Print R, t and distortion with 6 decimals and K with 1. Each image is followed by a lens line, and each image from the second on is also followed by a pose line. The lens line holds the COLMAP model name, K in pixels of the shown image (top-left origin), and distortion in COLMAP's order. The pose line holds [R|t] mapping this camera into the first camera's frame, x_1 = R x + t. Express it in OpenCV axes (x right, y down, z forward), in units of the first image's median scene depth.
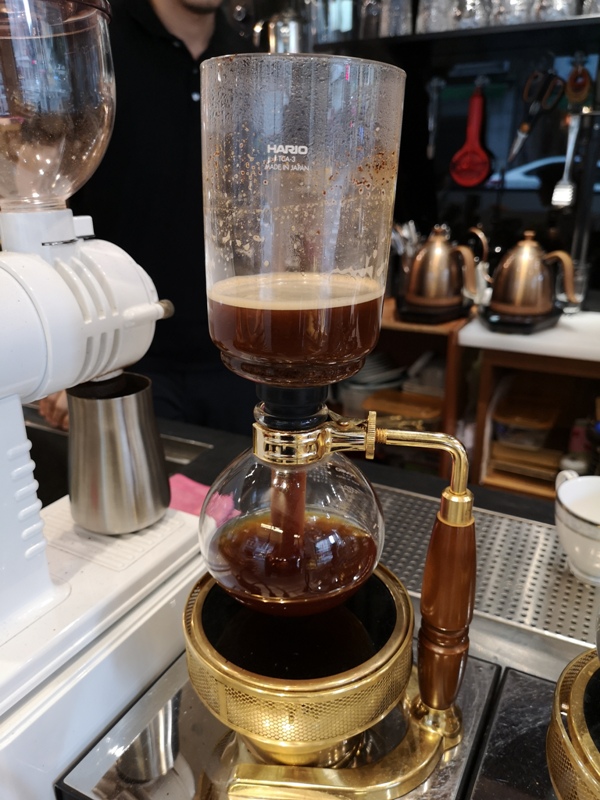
lens RADIAL K [[632.1, 0, 300.0], [0, 632.1, 400.0], [0, 0, 1]] dist [0.018091, -0.037187]
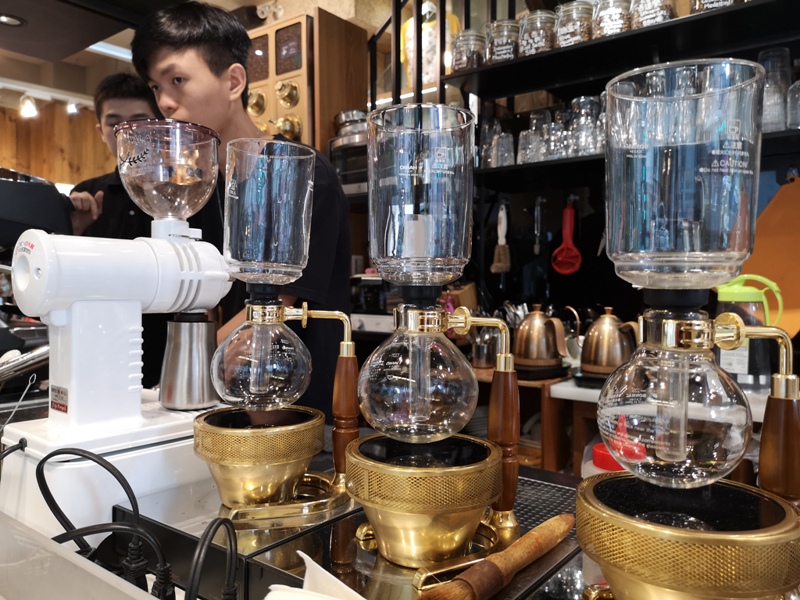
lens RADIAL K [[632.1, 0, 404.5], [0, 632.1, 297.6], [0, 0, 1]] dist [0.018091, -0.037187]
pose [[0.984775, 0.020651, -0.172602, 0.588452], [-0.077882, 0.940103, -0.331875, 0.473968], [0.155410, 0.340265, 0.927398, -0.597762]]
